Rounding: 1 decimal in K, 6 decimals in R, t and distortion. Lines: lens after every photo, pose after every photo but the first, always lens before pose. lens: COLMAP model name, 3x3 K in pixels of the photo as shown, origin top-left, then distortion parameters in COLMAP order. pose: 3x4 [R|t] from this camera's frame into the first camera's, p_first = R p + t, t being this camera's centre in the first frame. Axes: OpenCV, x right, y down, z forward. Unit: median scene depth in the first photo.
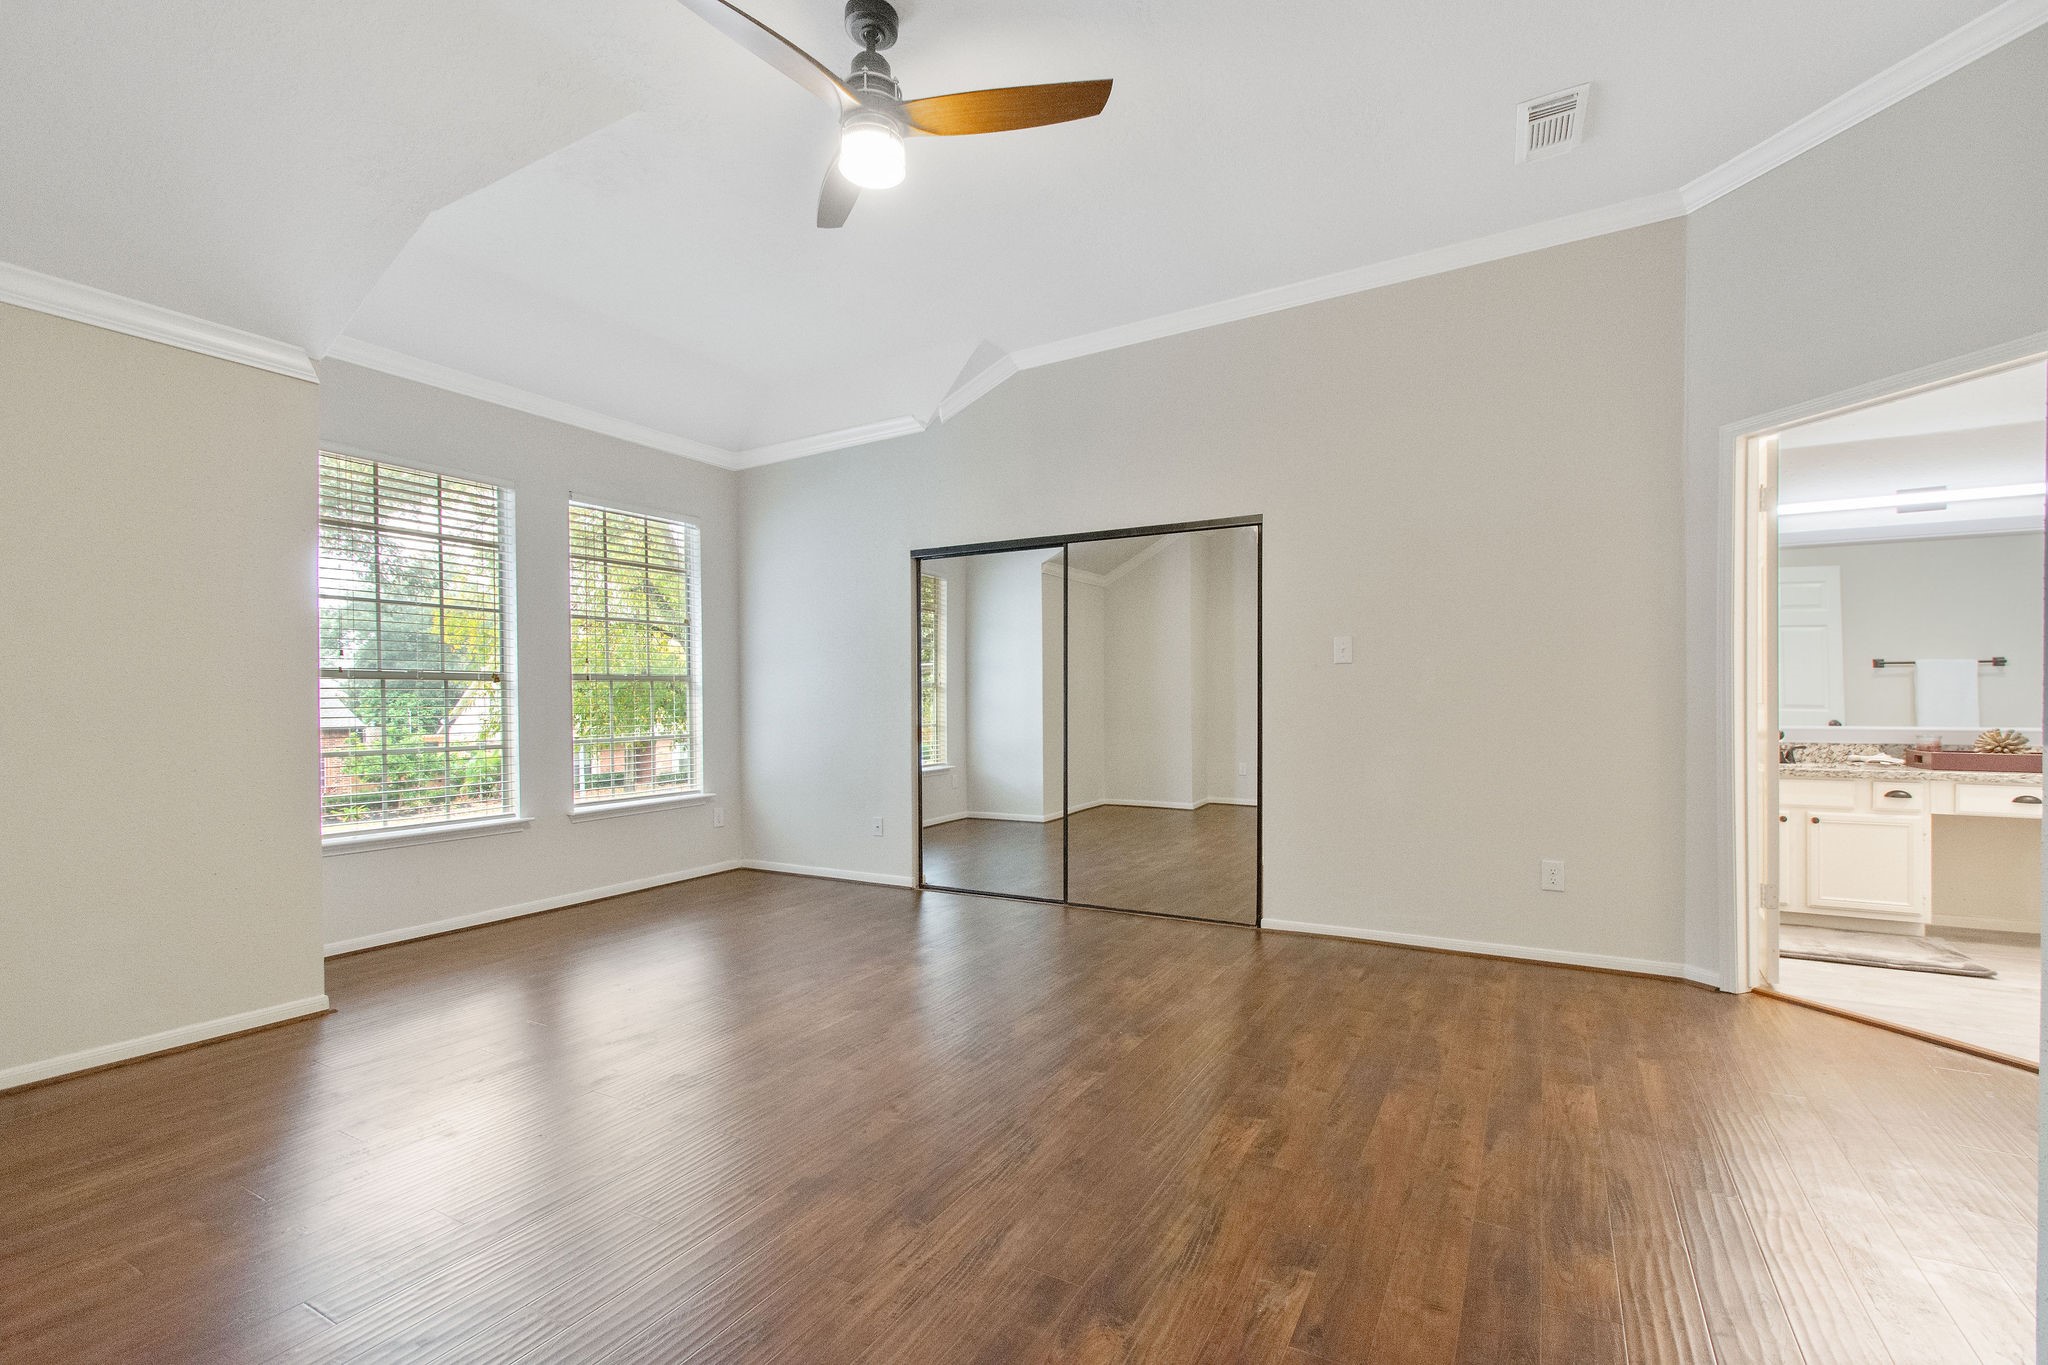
lens RADIAL K [[911.3, 0, 1032.9], [0, 911.3, 703.6], [0, 0, 1]] dist [0.007657, -0.001008]
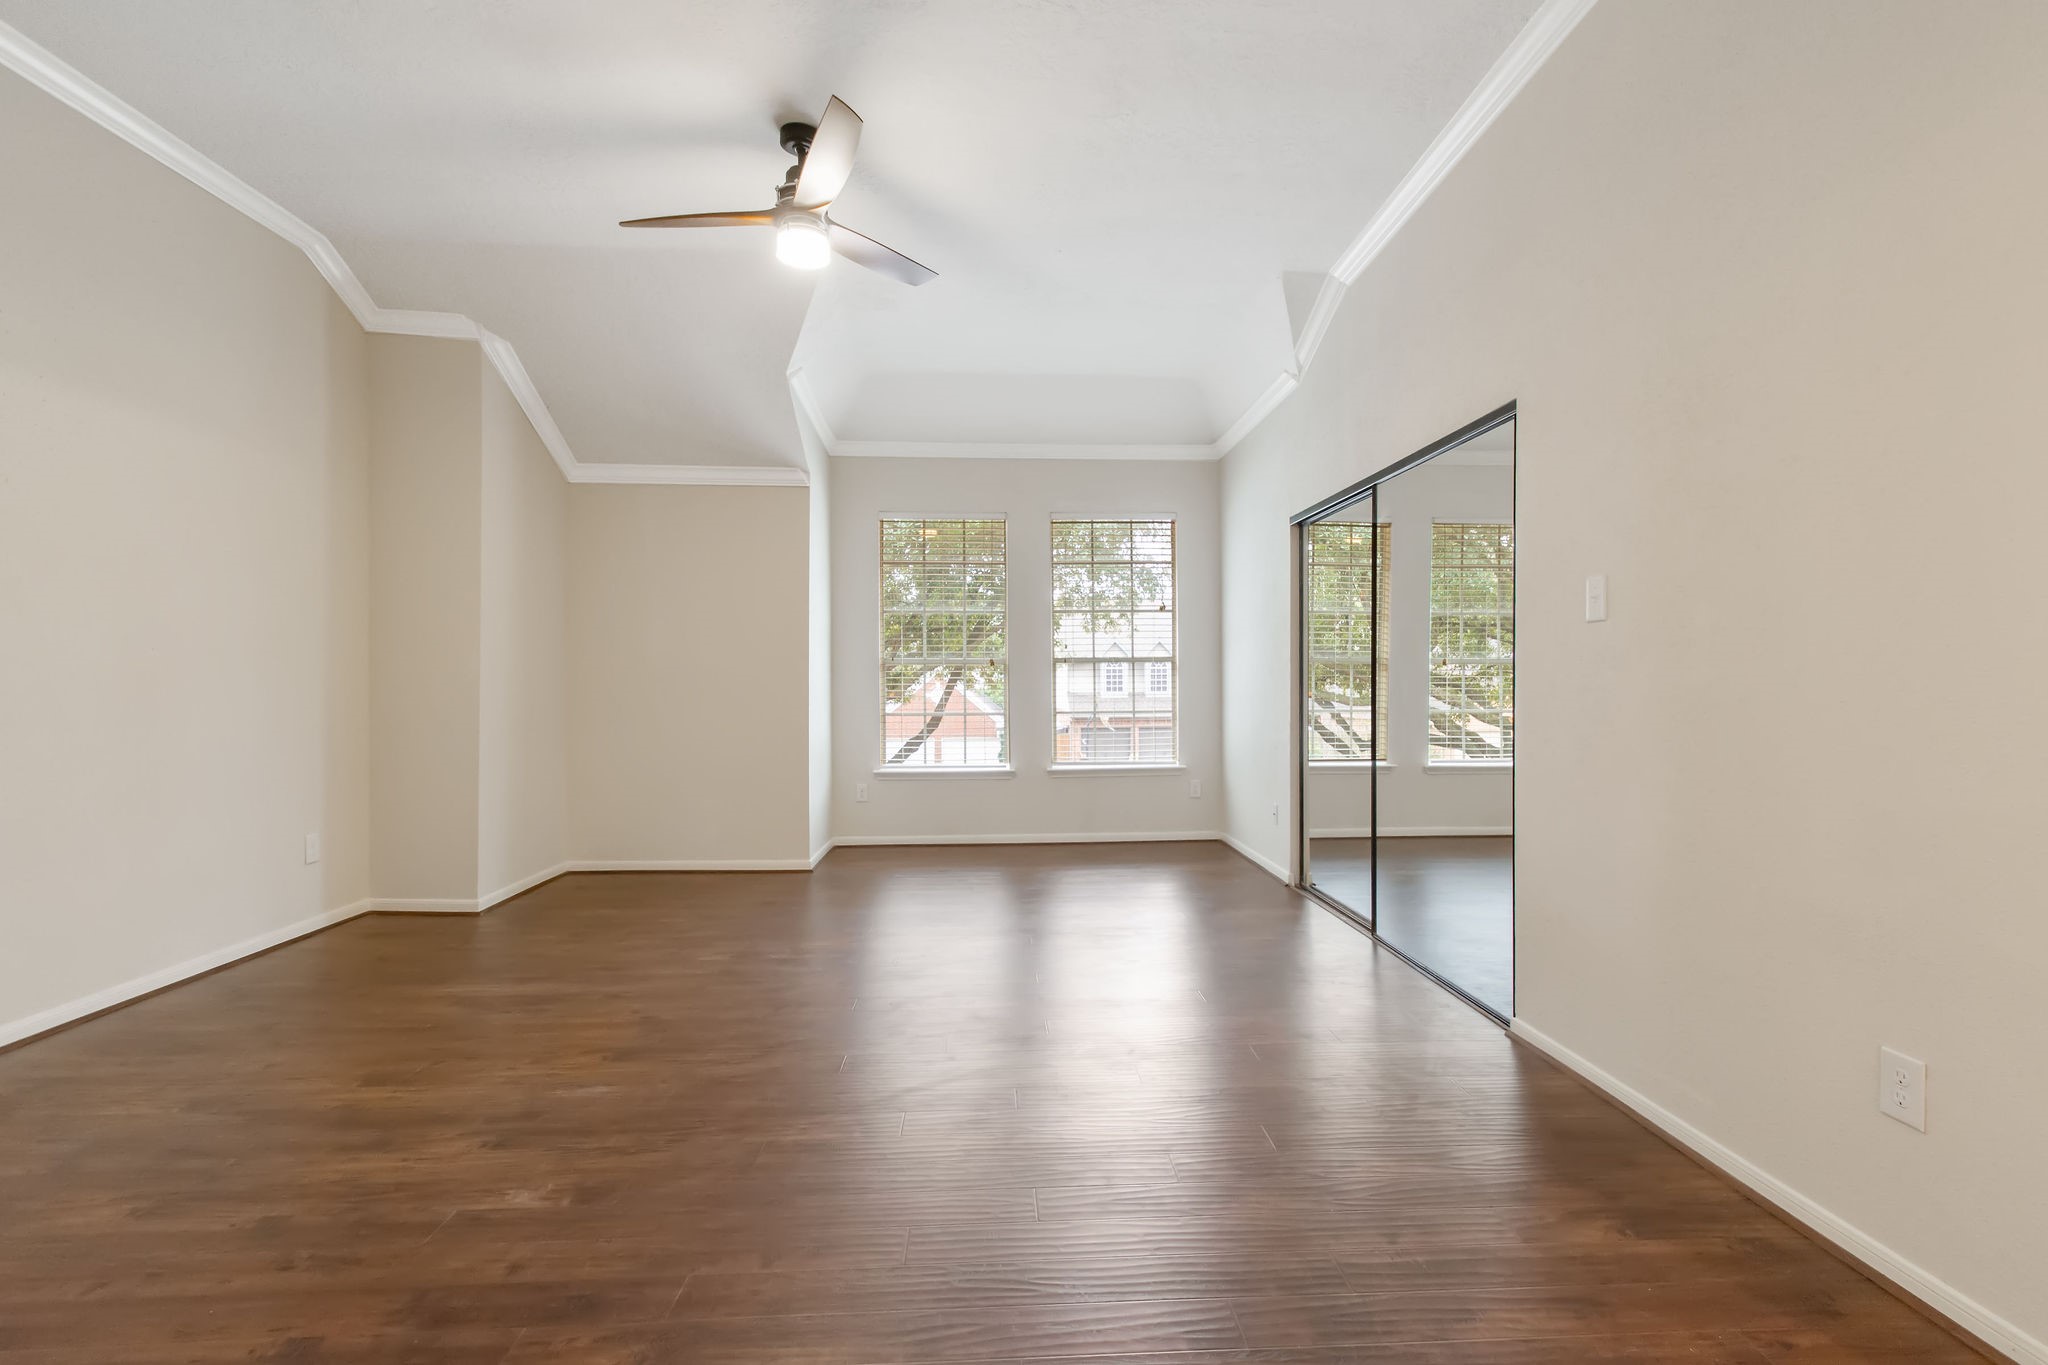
lens RADIAL K [[911.3, 0, 1032.1], [0, 911.3, 674.8], [0, 0, 1]] dist [0.007657, -0.001008]
pose [[0.532764, -0.003181, -0.846258, 0.763709], [0.001634, 0.999995, -0.002731, -0.009795], [0.846262, 0.000072, 0.532767, 0.434285]]
